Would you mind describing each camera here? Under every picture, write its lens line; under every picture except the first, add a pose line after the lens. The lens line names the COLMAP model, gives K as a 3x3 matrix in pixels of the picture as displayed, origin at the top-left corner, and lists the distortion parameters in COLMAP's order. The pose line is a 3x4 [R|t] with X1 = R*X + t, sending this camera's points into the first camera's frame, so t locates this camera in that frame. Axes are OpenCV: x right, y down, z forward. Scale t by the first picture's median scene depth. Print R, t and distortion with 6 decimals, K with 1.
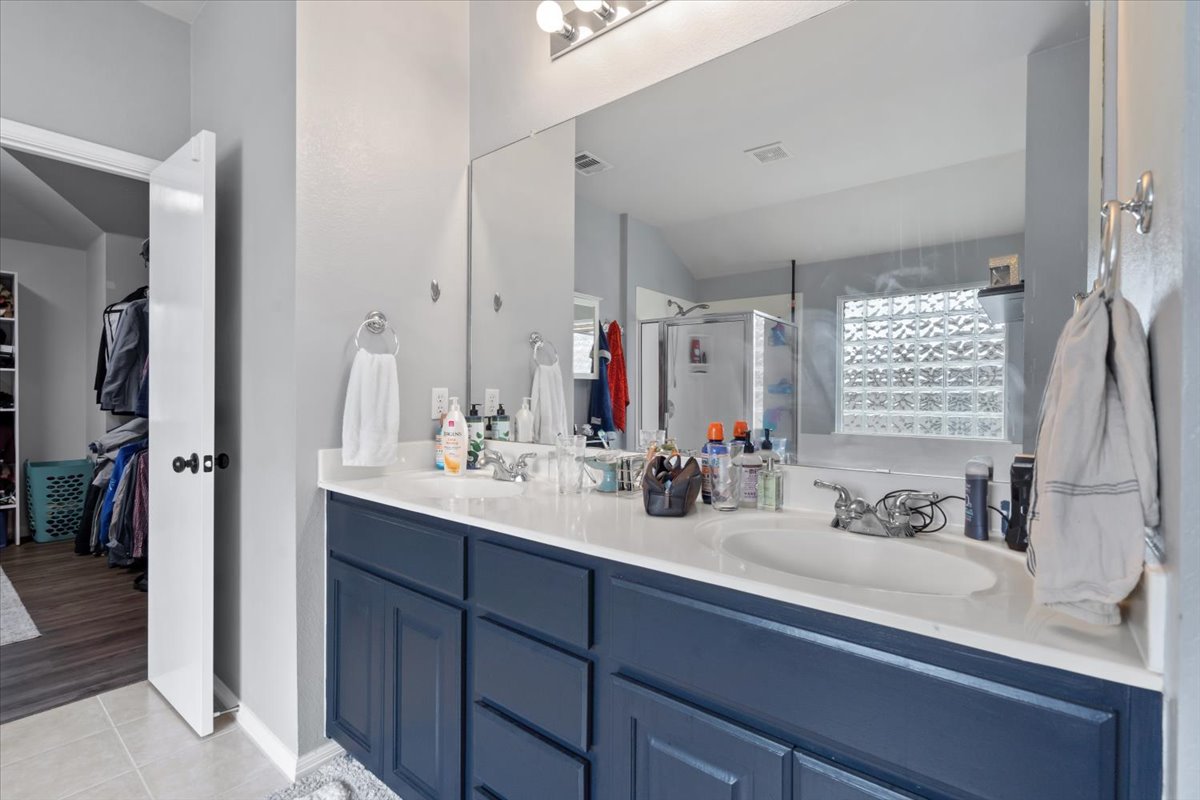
lens RADIAL K [[543.4, 0, 601.9], [0, 543.4, 402.7], [0, 0, 1]] dist [-0.005037, 0.000674]
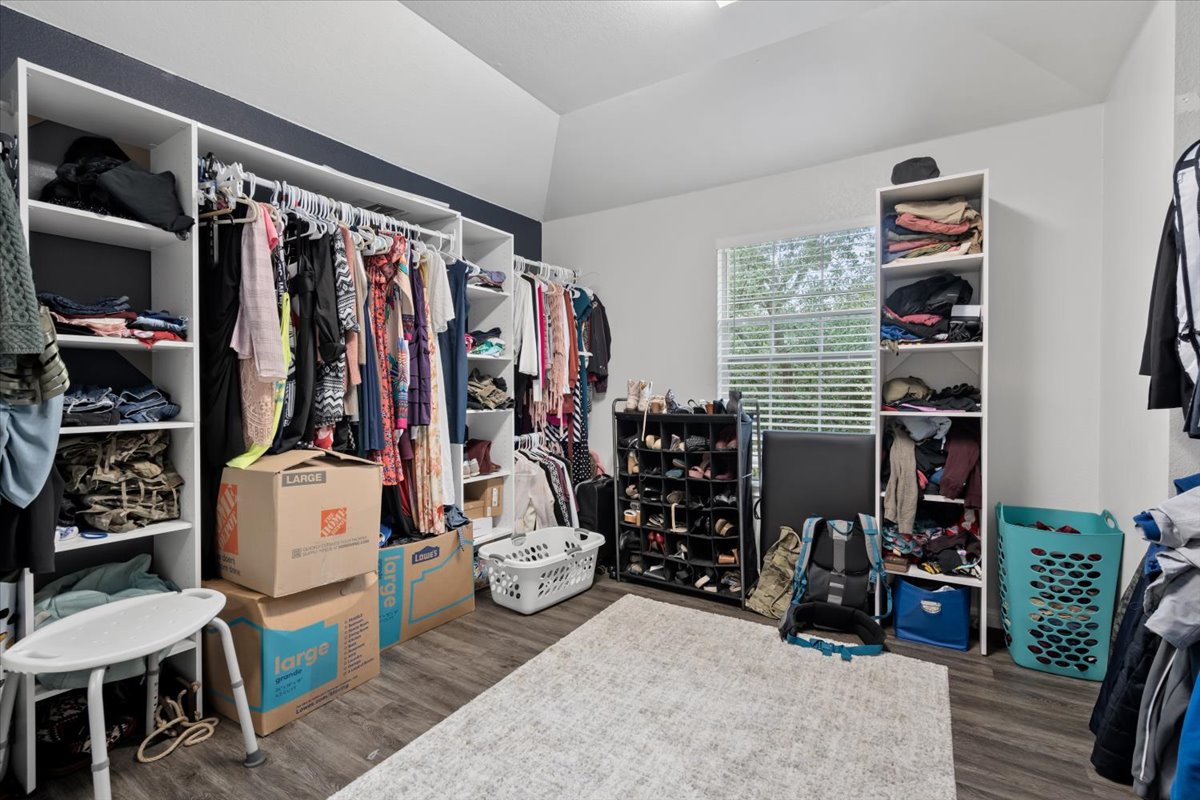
lens RADIAL K [[543.4, 0, 600.5], [0, 543.4, 400.5], [0, 0, 1]] dist [-0.005037, 0.000674]
pose [[0.118211, 0.014904, -0.992877, -0.563505], [0.000366, 0.999887, 0.015053, -0.010119], [0.992988, -0.002143, 0.118193, 0.530466]]
